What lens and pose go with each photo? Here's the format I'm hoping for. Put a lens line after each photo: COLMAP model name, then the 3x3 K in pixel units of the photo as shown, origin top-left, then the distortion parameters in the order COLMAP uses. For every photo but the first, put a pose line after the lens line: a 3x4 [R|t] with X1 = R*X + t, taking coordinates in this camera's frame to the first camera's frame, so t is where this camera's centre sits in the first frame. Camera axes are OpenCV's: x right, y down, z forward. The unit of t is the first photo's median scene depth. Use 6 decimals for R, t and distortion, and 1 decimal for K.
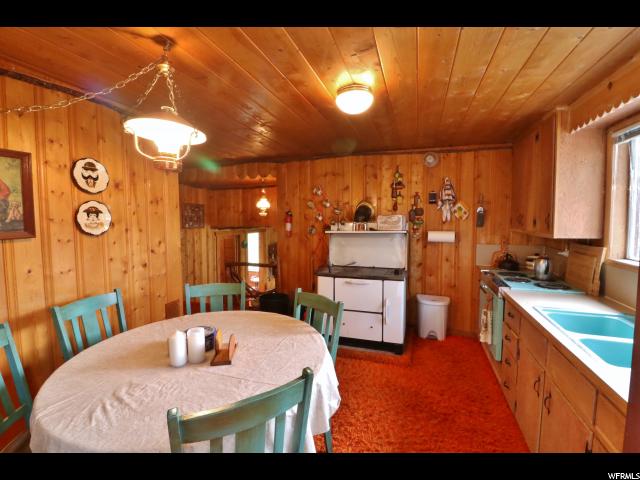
lens RADIAL K [[296.0, 0, 320.0], [0, 296.0, 240.0], [0, 0, 1]] dist [-0.002446, -0.013020]
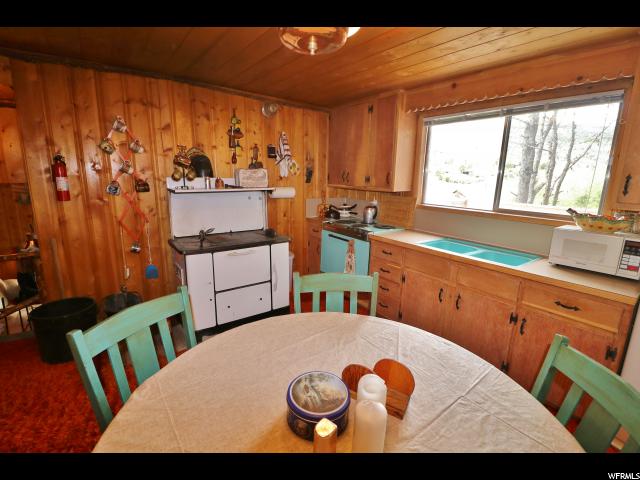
lens RADIAL K [[296.0, 0, 320.0], [0, 296.0, 240.0], [0, 0, 1]] dist [-0.002446, -0.013020]
pose [[0.577847, -0.159808, 0.800347, -0.345791], [0.033946, 0.984500, 0.172069, -0.021658], [-0.815439, -0.072261, 0.574315, 0.311823]]
